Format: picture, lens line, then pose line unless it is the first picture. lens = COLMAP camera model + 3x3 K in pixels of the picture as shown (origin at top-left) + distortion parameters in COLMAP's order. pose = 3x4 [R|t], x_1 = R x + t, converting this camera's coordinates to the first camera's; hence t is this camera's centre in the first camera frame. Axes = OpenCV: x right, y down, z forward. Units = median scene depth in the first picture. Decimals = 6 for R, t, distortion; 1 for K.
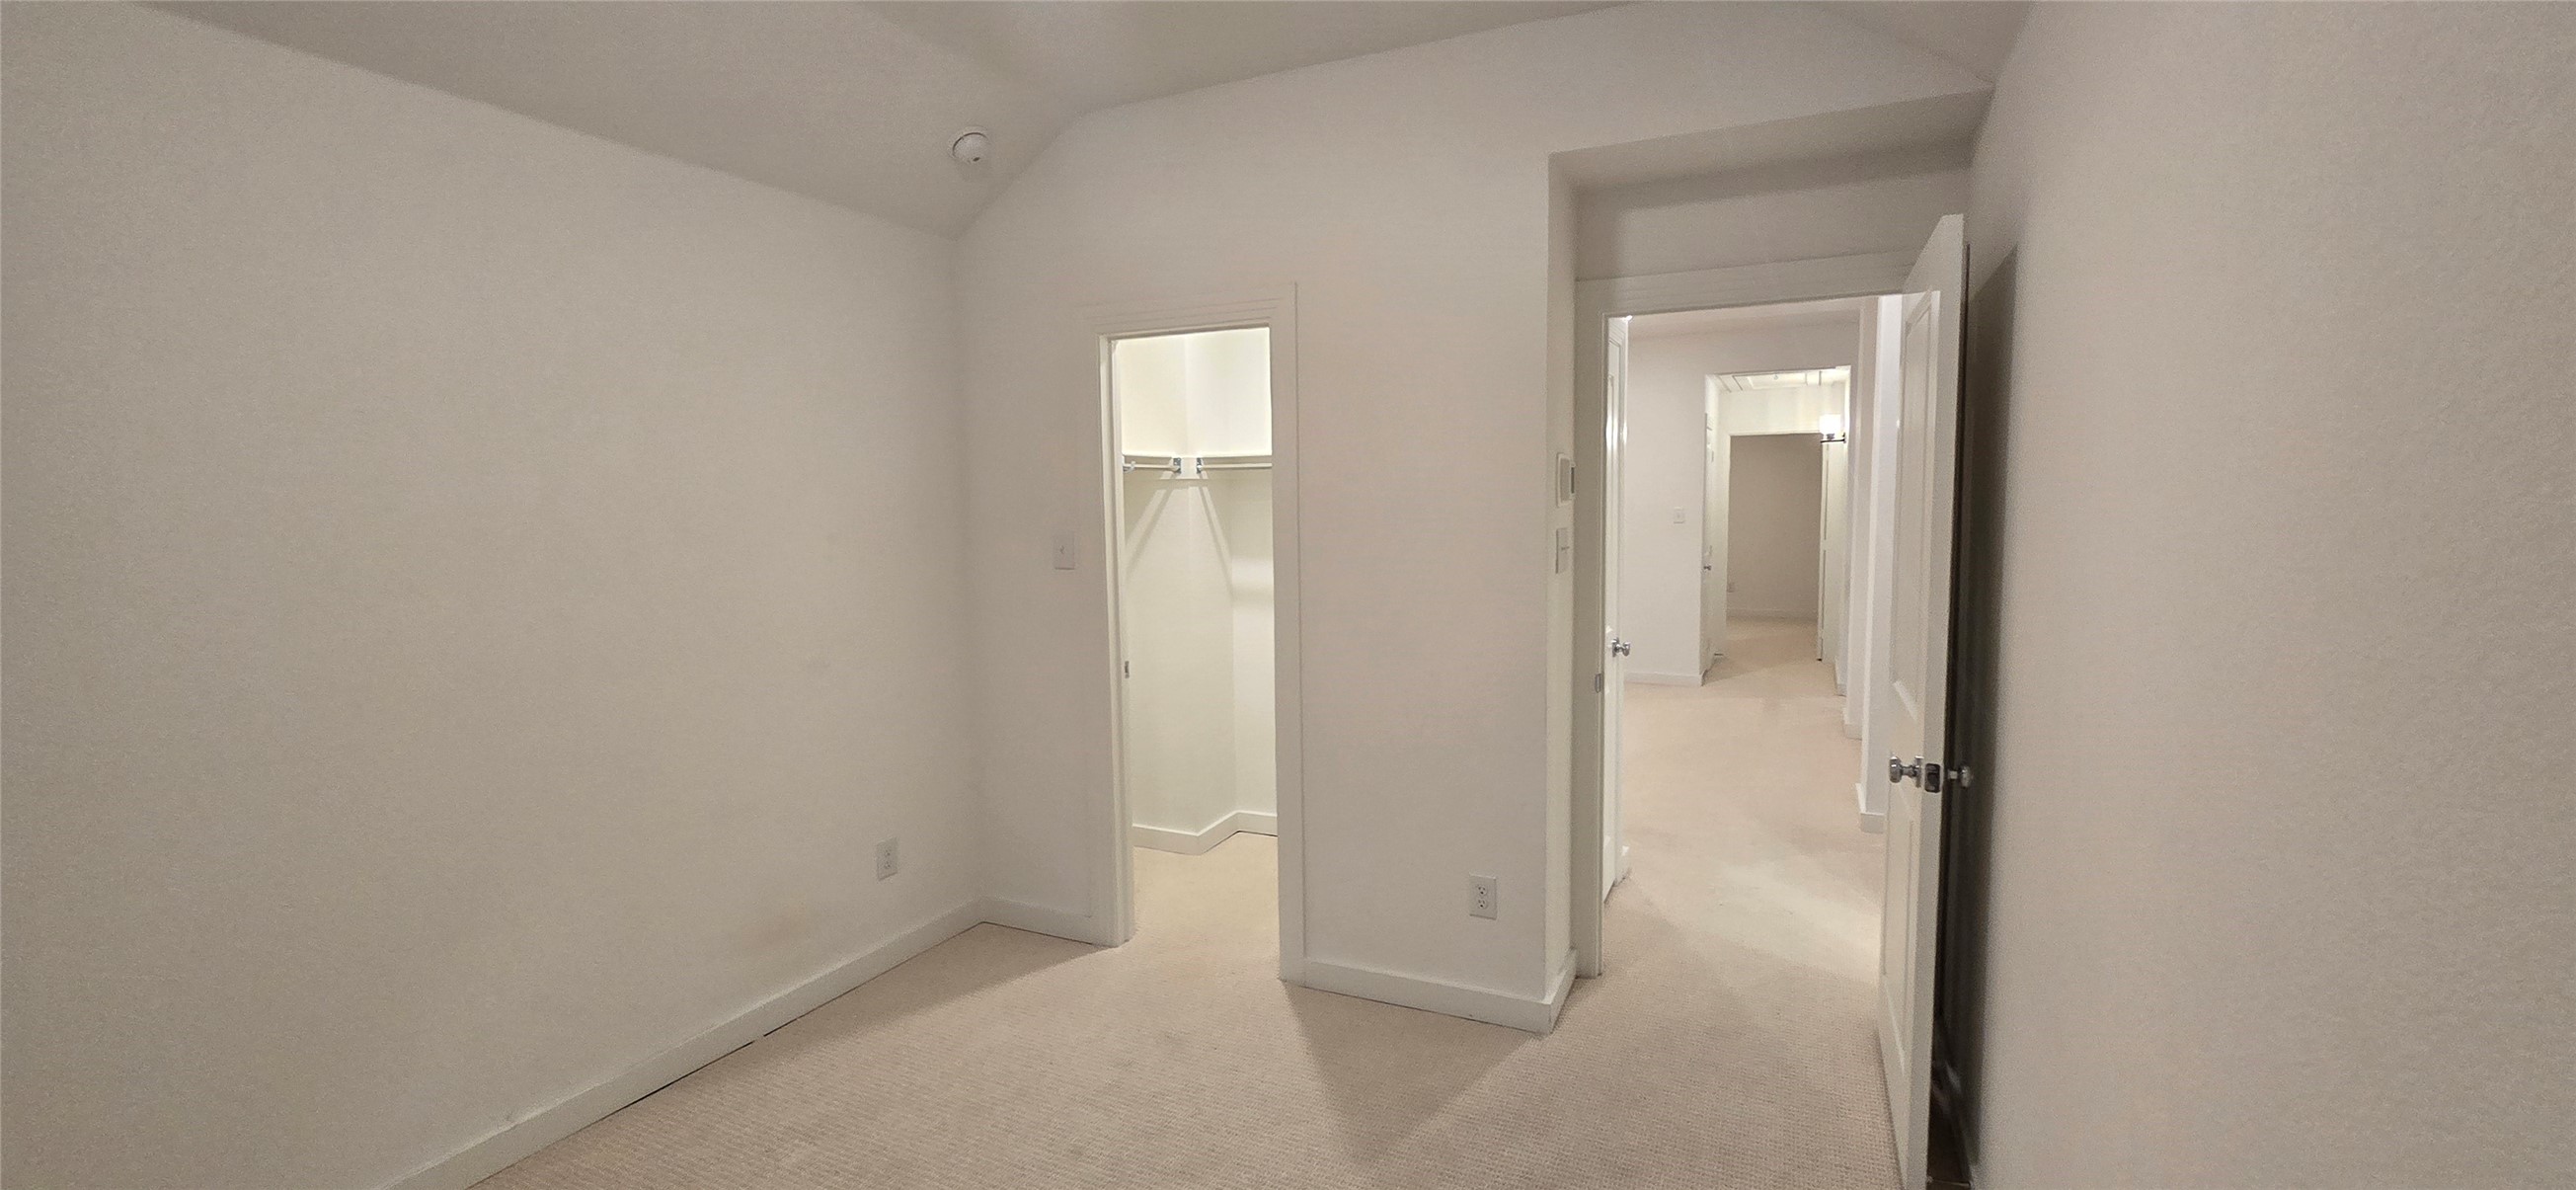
lens RADIAL K [[1056.5, 0, 1287.0], [0, 1056.5, 597.1], [0, 0, 1]] dist [-0.004727, 0.002187]
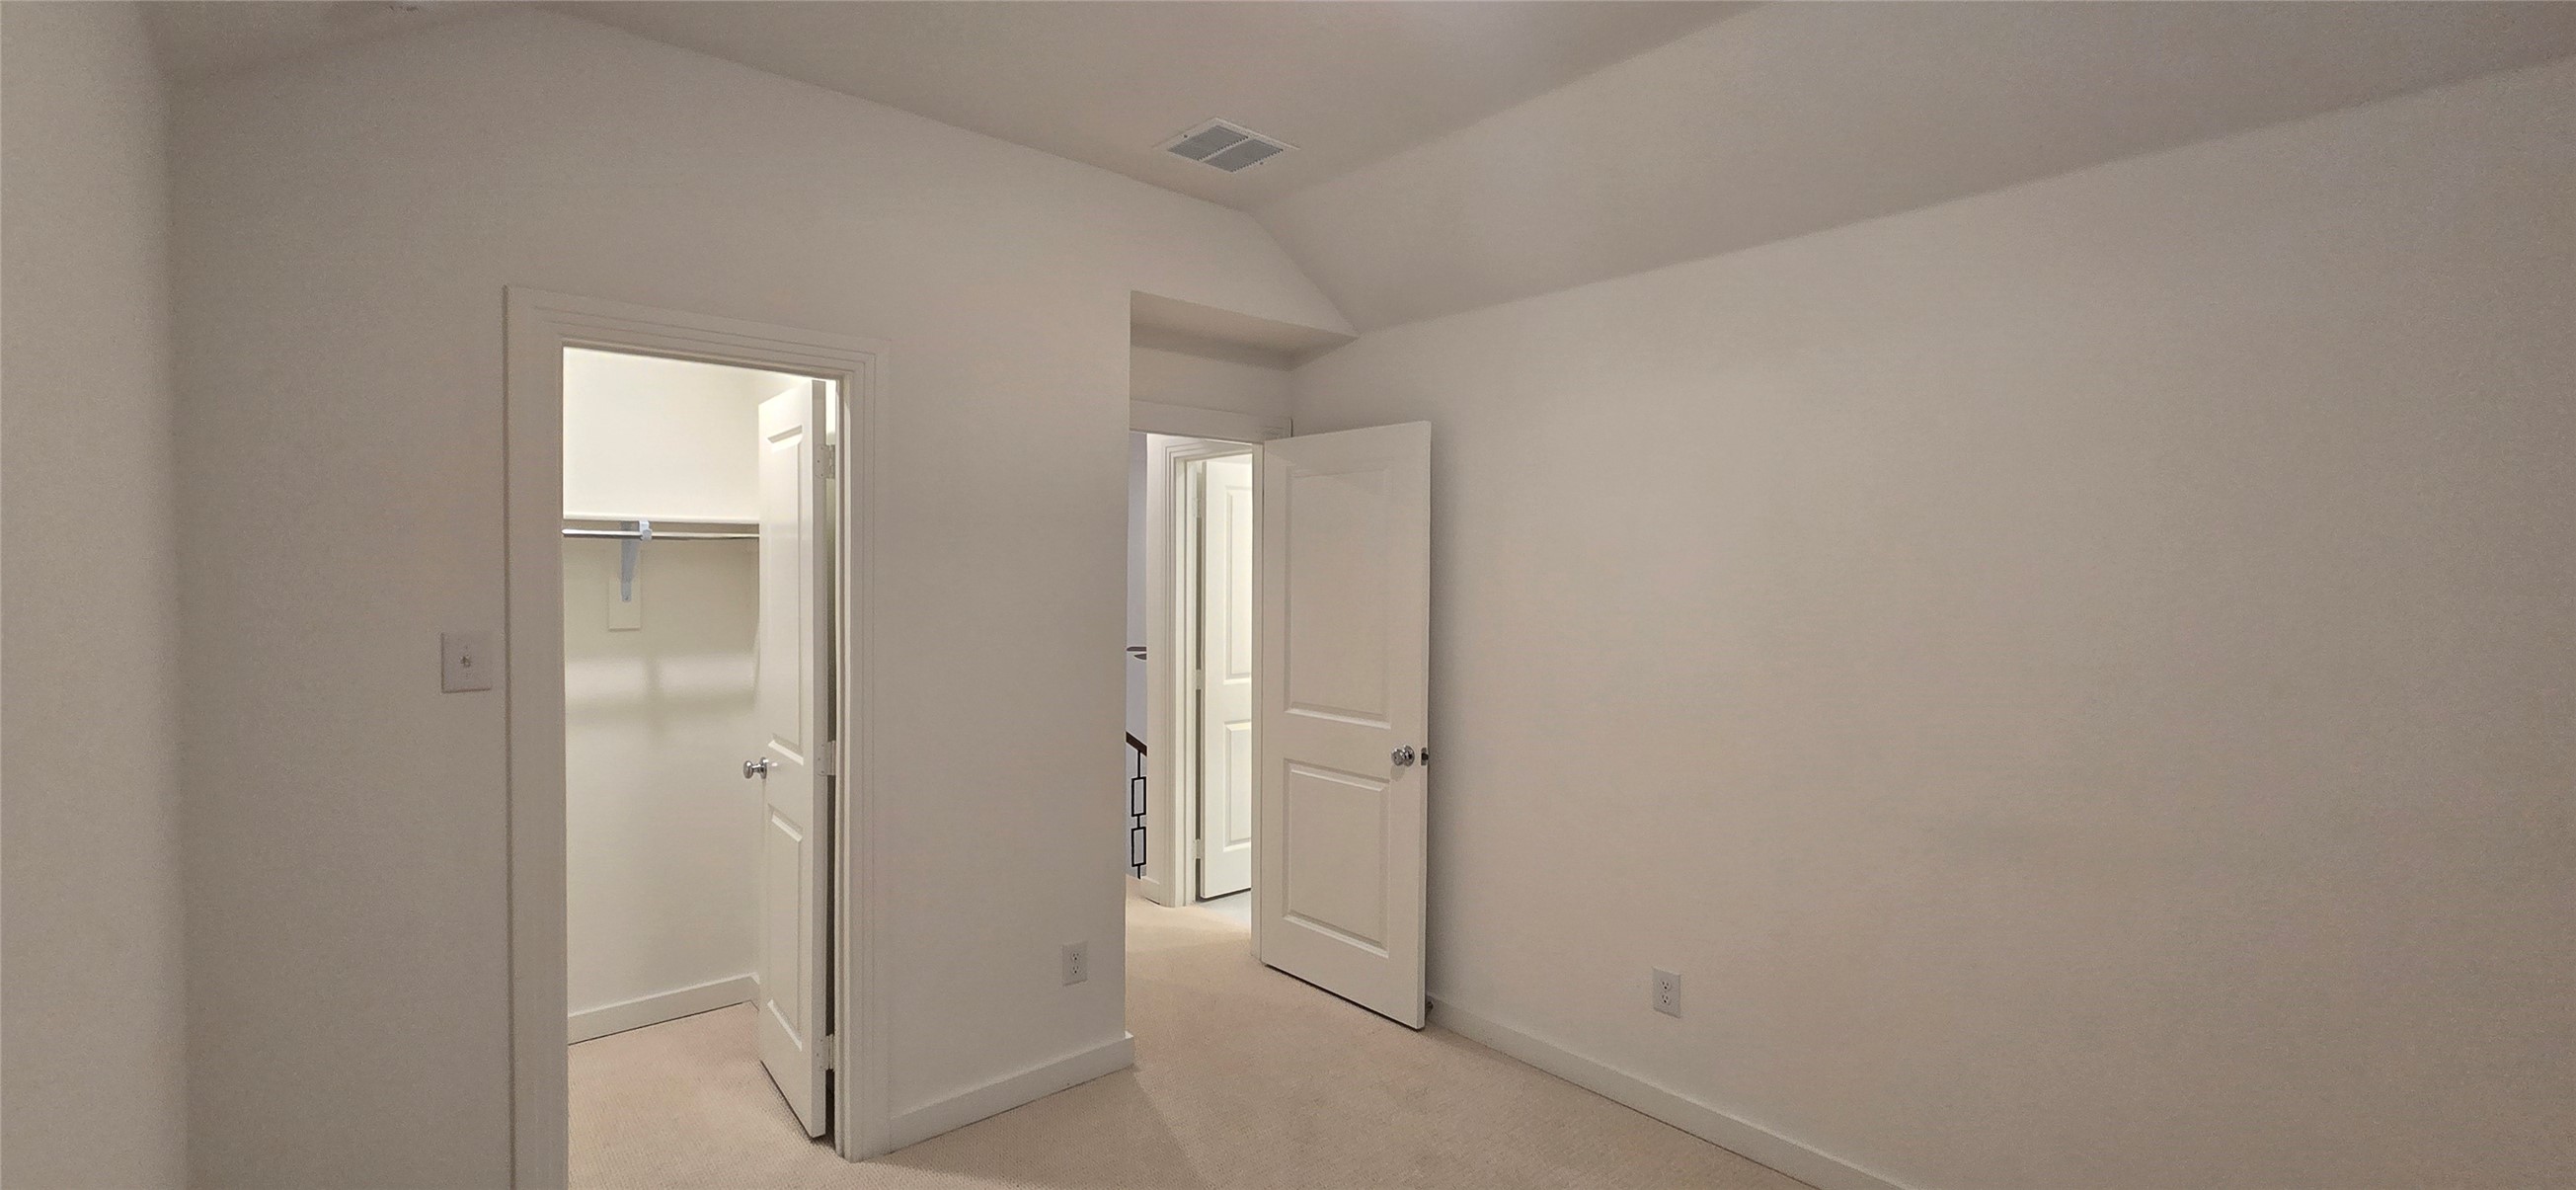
lens RADIAL K [[1056.5, 0, 1283.0], [0, 1056.5, 590.7], [0, 0, 1]] dist [-0.004727, 0.002187]
pose [[0.400124, -0.003838, 0.916453, -0.698503], [0.073935, 0.996867, -0.028105, -0.038763], [-0.913474, 0.079004, 0.399155, 0.372568]]
